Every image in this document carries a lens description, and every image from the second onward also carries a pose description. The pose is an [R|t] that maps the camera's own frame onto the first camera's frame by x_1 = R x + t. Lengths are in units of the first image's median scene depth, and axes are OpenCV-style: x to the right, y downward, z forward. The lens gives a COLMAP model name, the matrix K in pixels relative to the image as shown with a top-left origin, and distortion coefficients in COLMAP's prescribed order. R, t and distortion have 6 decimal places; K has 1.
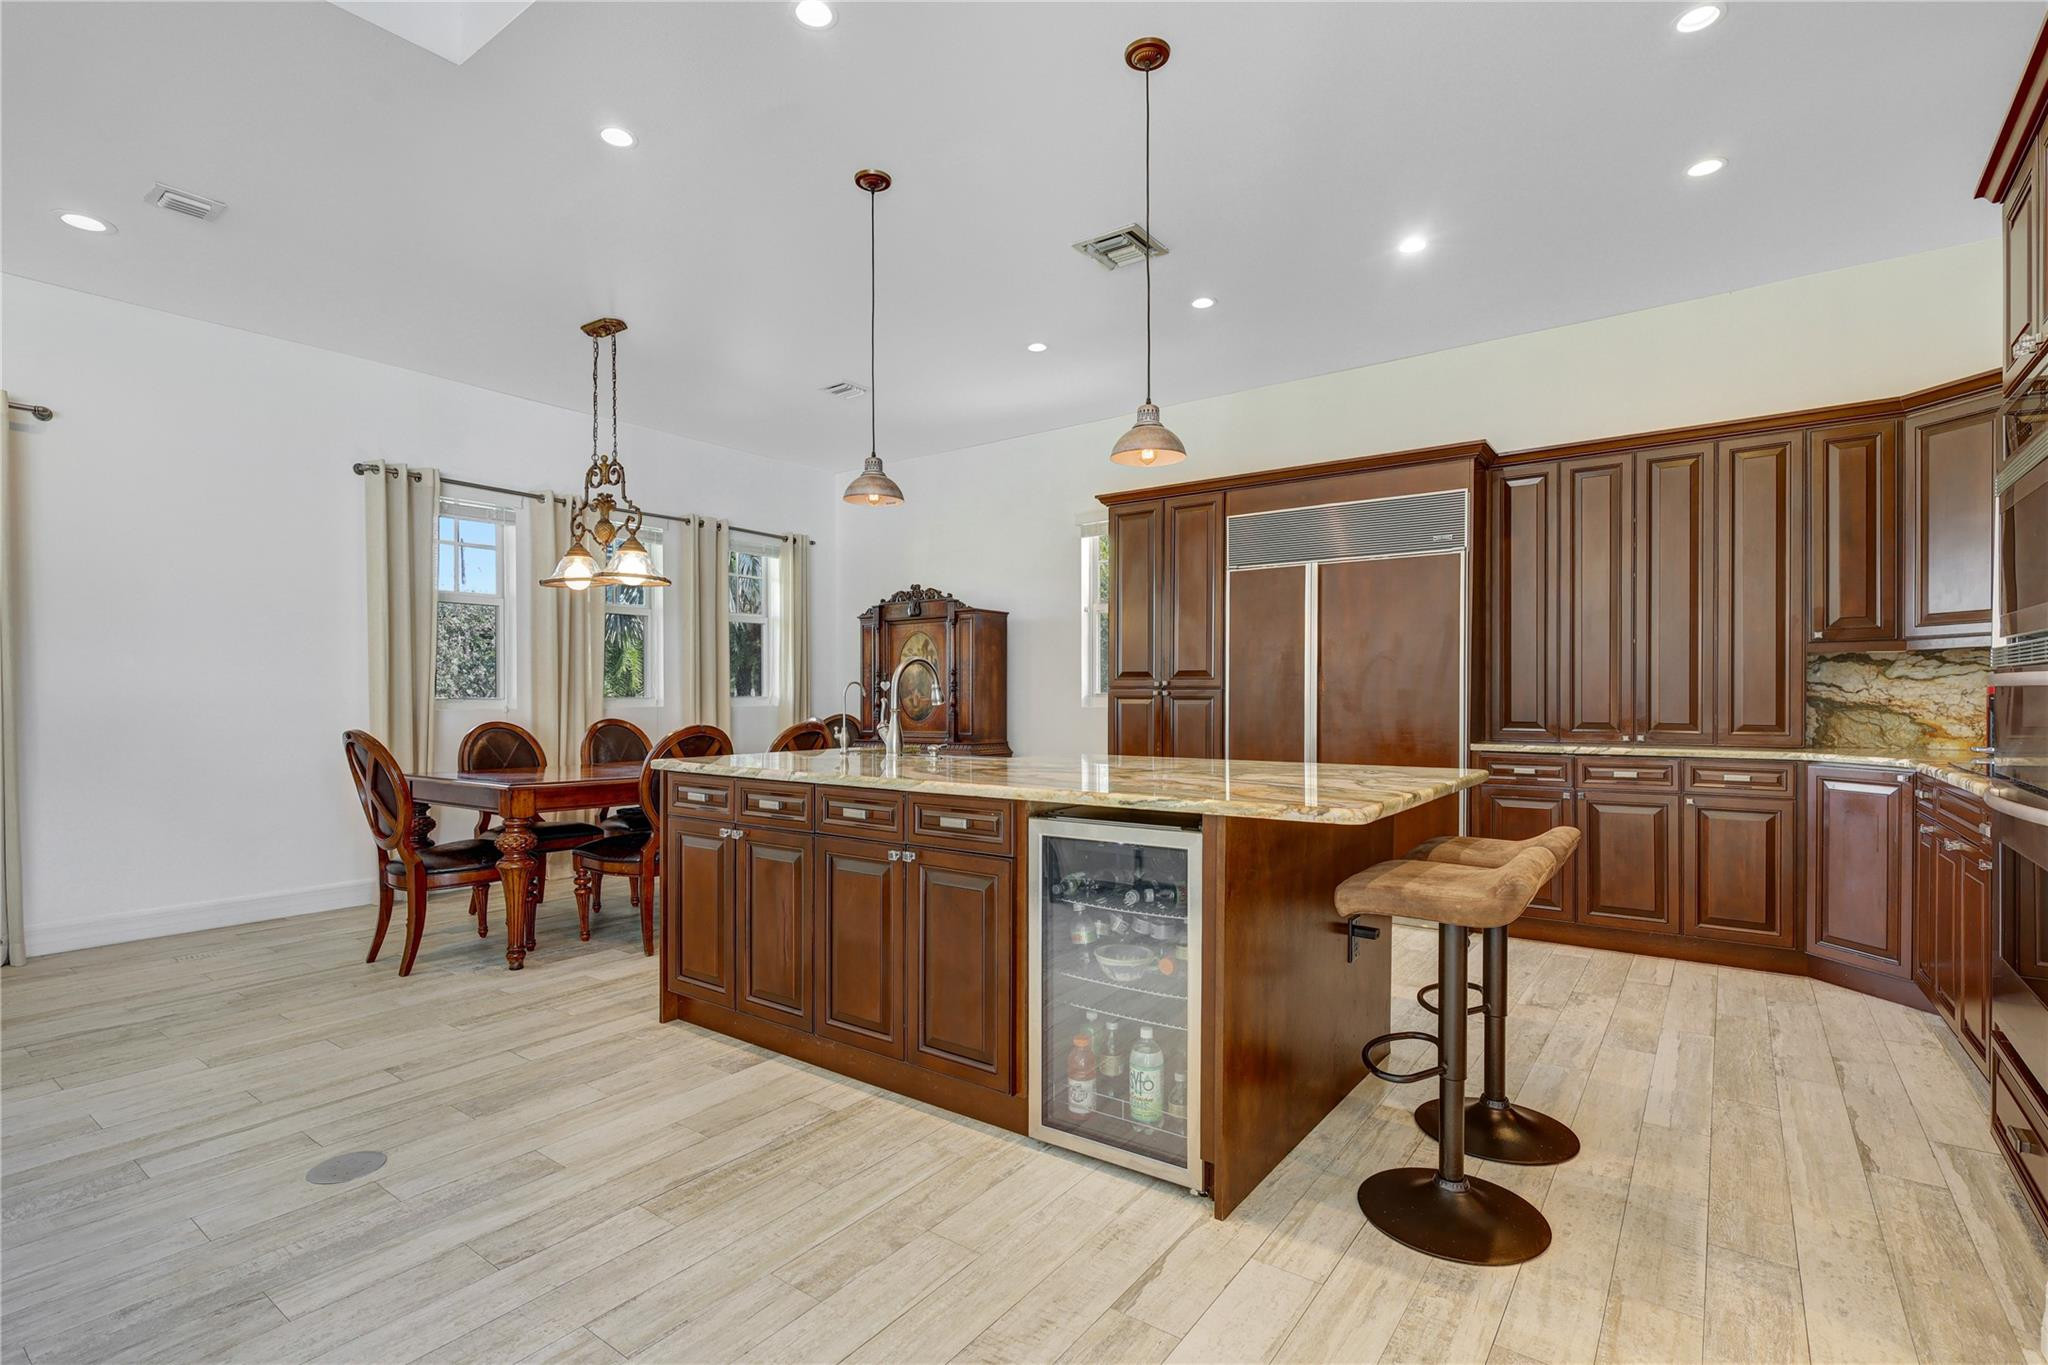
lens RADIAL K [[952.2, 0, 1013.2], [0, 952.2, 707.2], [0, 0, 1]] dist [0.001722, 0.001217]
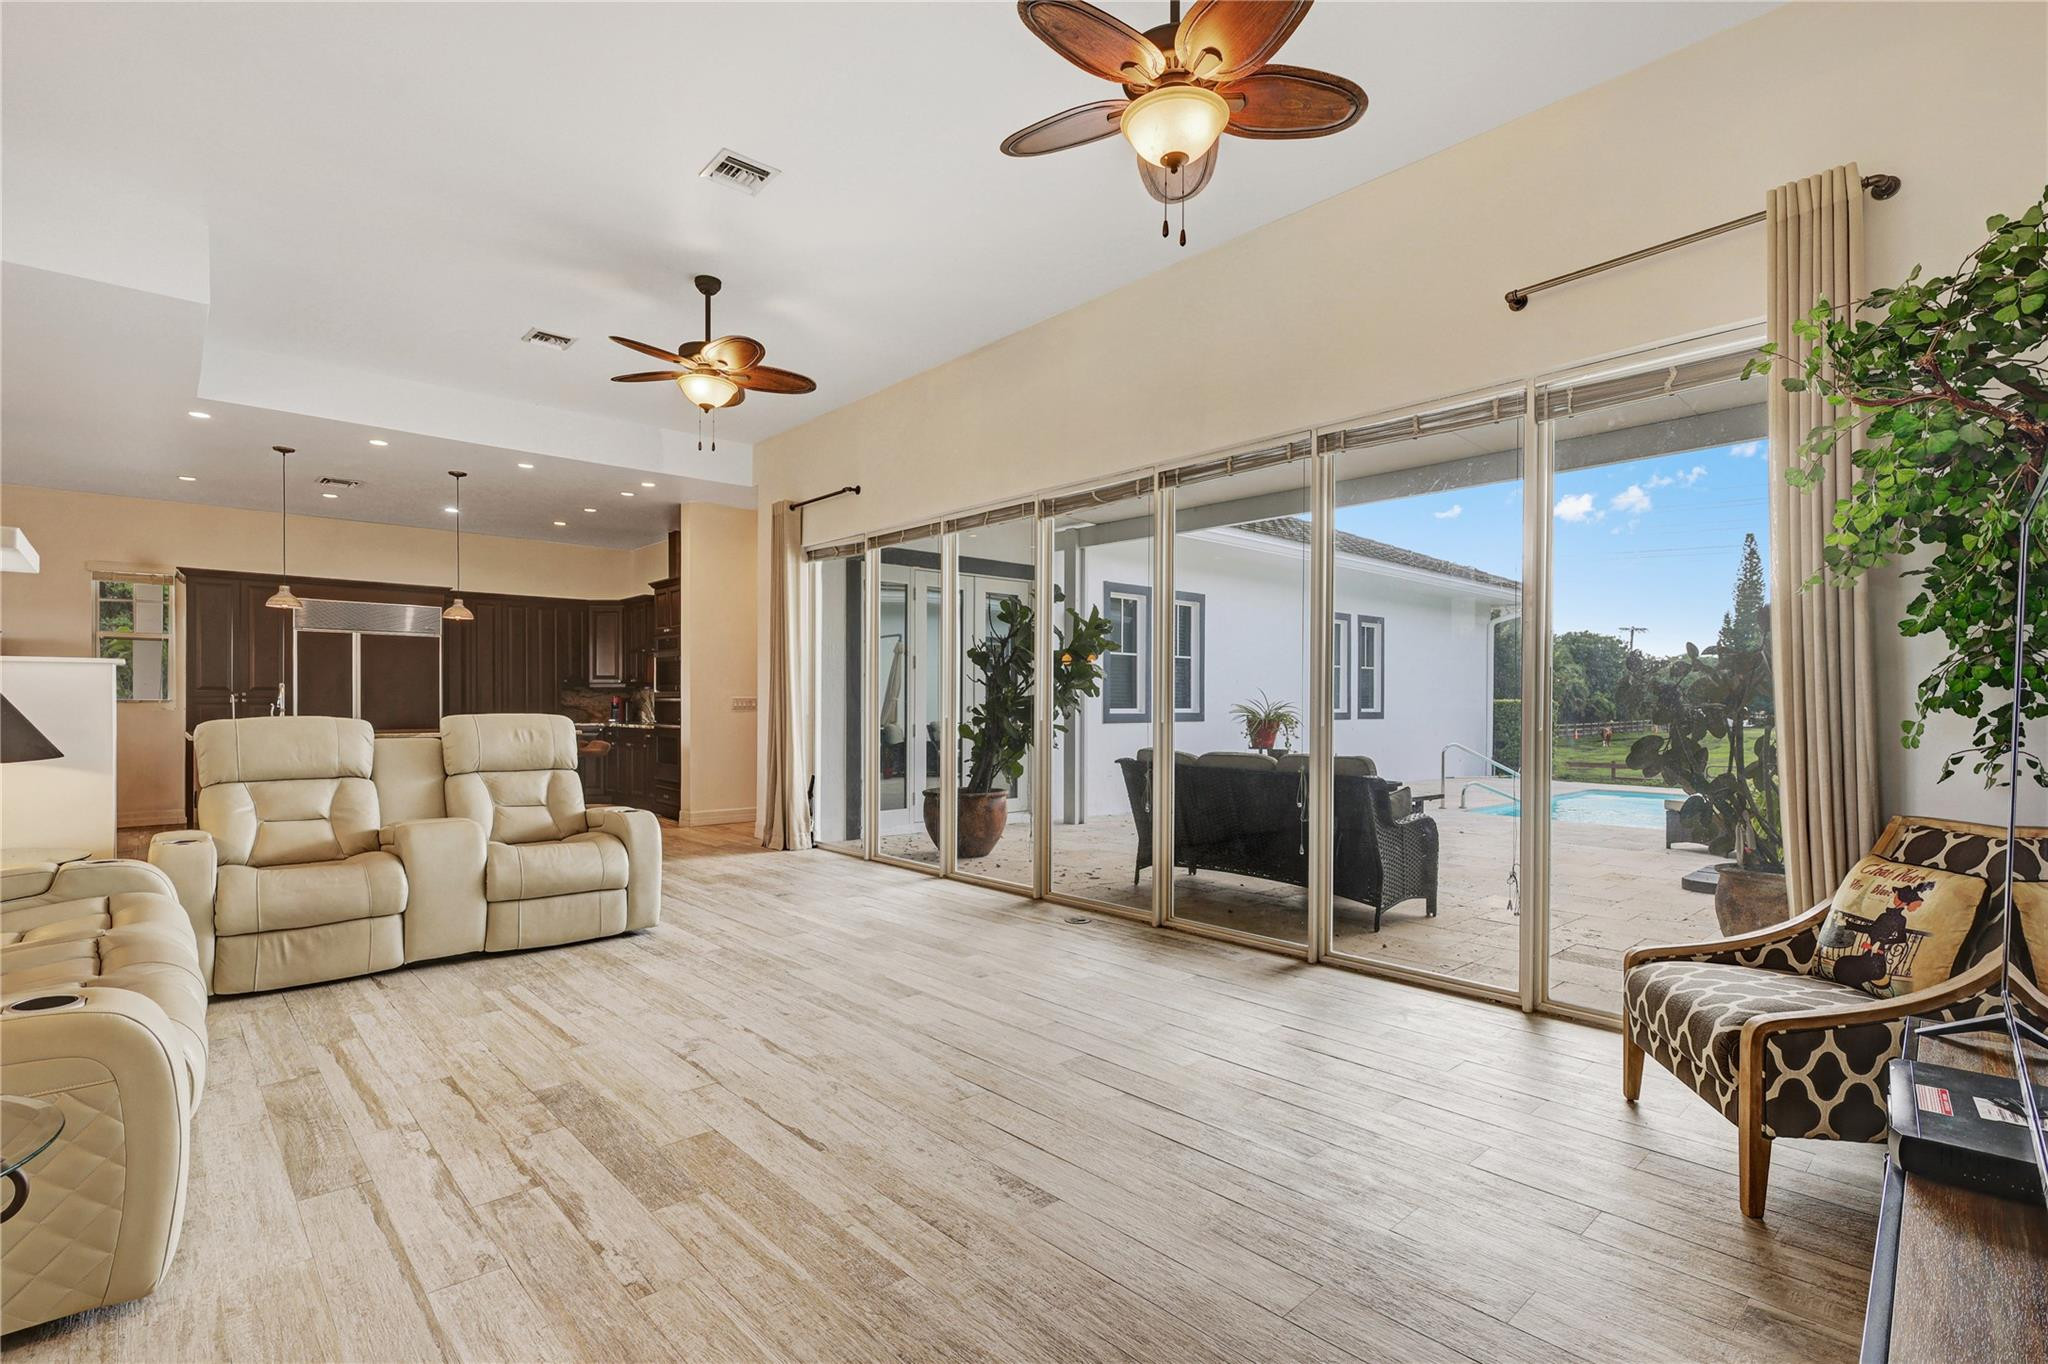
lens RADIAL K [[952.2, 0, 1021.9], [0, 952.2, 719.1], [0, 0, 1]] dist [0.001722, 0.001217]
pose [[0.185418, -0.013305, 0.982570, -1.494518], [0.008802, 0.999891, 0.011878, 0.011360], [-0.982620, 0.006447, 0.185515, -0.742304]]
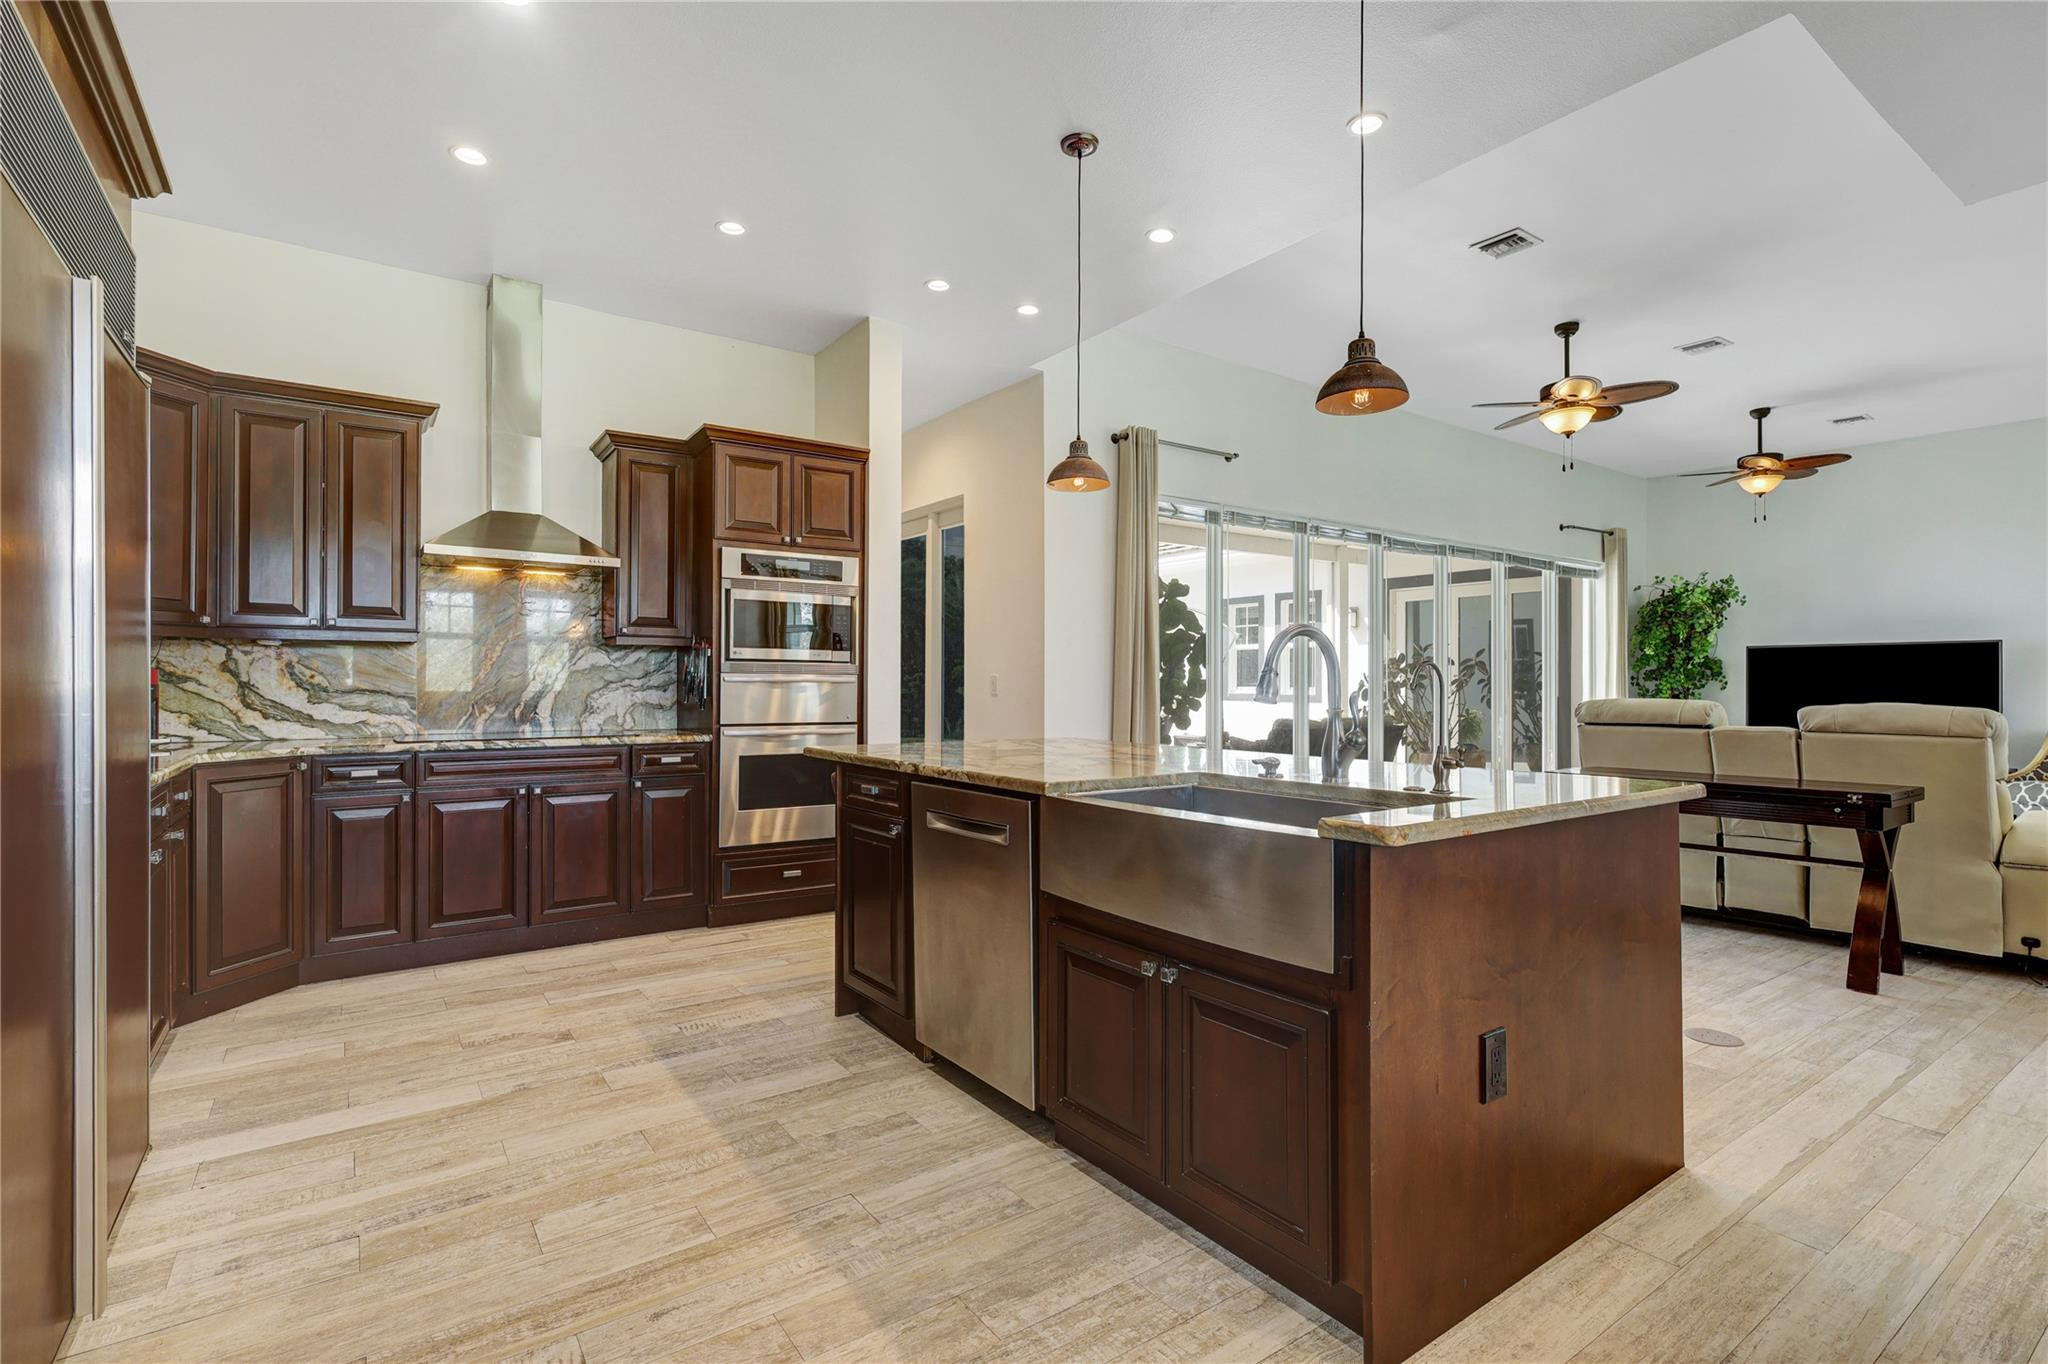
lens RADIAL K [[952.2, 0, 1026.8], [0, 952.2, 677.6], [0, 0, 1]] dist [0.001722, 0.001217]
pose [[-0.951576, 0.001754, 0.307408, -0.103064], [0.003137, 0.999987, 0.004004, -0.017995], [-0.307397, 0.004774, -0.951569, 1.384224]]
